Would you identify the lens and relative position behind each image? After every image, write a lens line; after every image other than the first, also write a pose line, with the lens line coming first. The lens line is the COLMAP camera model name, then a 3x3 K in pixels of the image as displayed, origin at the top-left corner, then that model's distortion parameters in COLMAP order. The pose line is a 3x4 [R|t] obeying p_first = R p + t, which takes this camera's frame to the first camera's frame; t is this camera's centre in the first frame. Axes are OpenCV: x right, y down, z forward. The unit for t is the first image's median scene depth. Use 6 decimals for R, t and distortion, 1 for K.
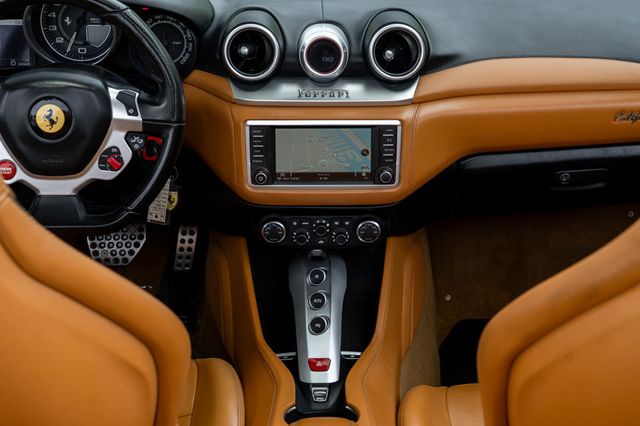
lens RADIAL K [[1232.5, 0, 320.0], [0, 1232.5, 213.0], [0, 0, 1]] dist [0.021541, 0.155399]
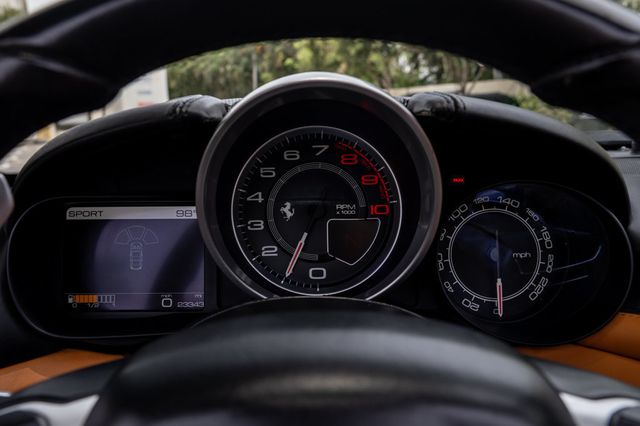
lens RADIAL K [[704.2, 0, 320.0], [0, 704.2, 213.0], [0, 0, 1]] dist [0.007057, -0.001592]
pose [[0.999936, -0.008913, -0.006945, -0.193046], [0.006902, 0.968450, -0.249114, -0.089554], [0.008946, 0.249050, 0.968449, 0.753845]]
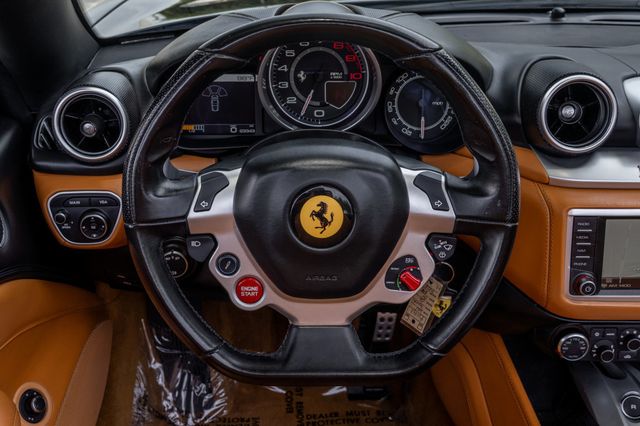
lens RADIAL K [[704.2, 0, 320.0], [0, 704.2, 213.0], [0, 0, 1]] dist [0.007057, -0.001592]
pose [[0.999904, -0.001025, -0.013826, -0.189253], [0.001137, 0.999967, 0.008096, -0.072035], [0.013817, -0.008111, 0.999872, 0.553995]]
